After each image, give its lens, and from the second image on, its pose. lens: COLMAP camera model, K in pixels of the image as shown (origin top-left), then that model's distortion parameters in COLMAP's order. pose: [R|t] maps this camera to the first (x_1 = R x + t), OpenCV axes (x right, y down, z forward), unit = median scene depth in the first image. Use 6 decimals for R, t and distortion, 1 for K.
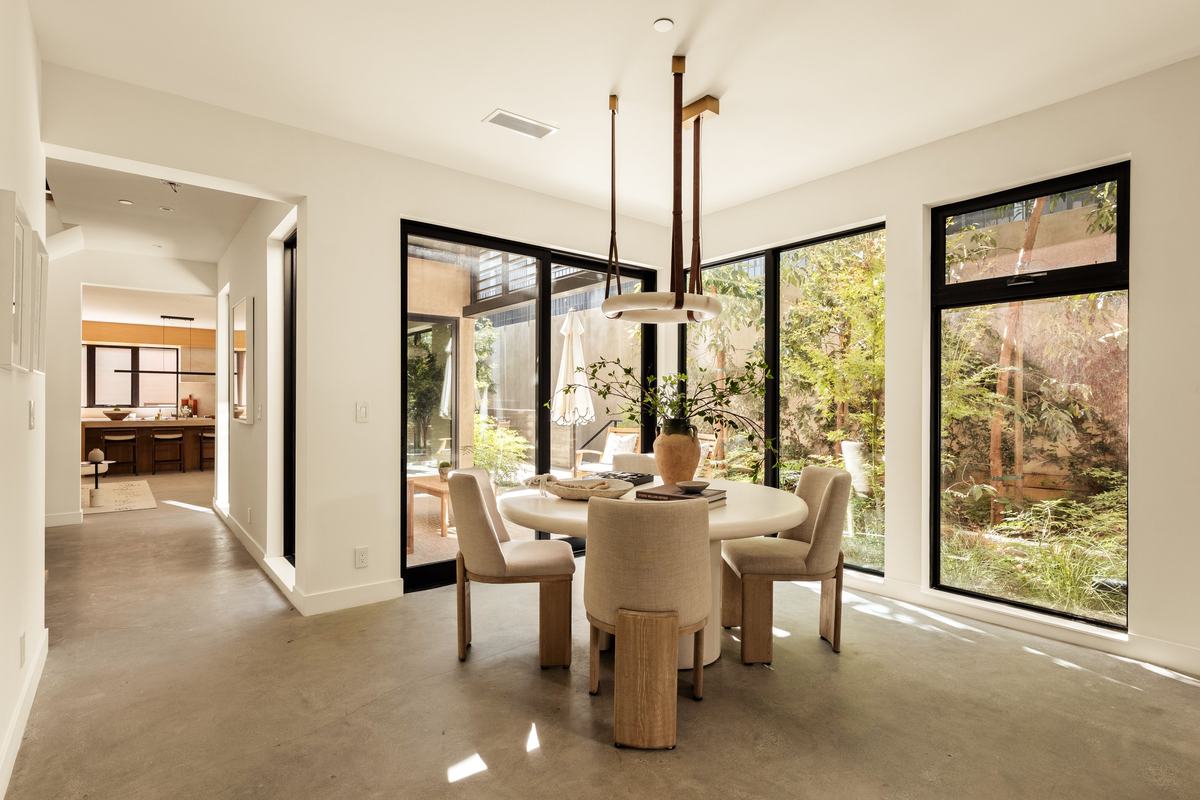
lens RADIAL K [[592.0, 0, 593.2], [0, 592.0, 403.3], [0, 0, 1]] dist [0.000538, -0.000050]
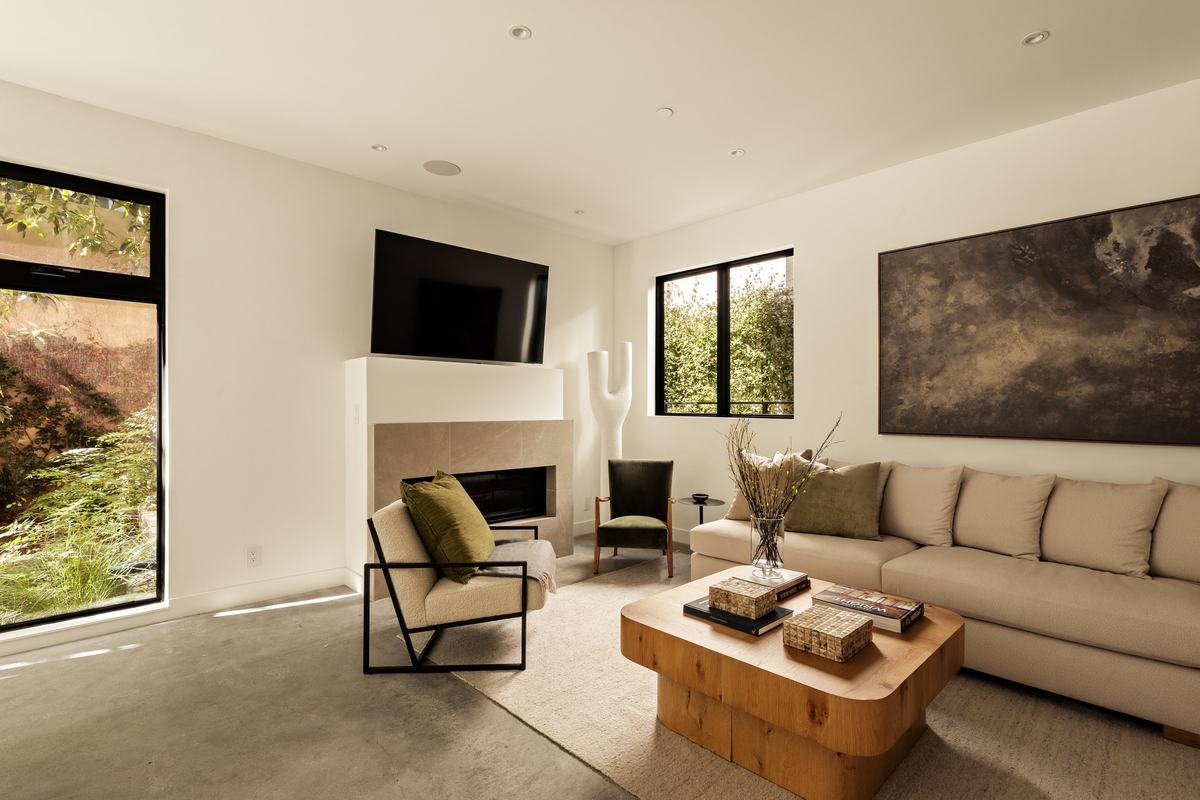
lens RADIAL K [[592.0, 0, 596.3], [0, 592.0, 402.0], [0, 0, 1]] dist [0.000538, -0.000050]
pose [[-0.093291, -0.000389, 0.995639, -0.301479], [0.000170, 1.000000, 0.000406, -0.002549], [-0.995639, 0.000208, -0.093291, 0.239490]]
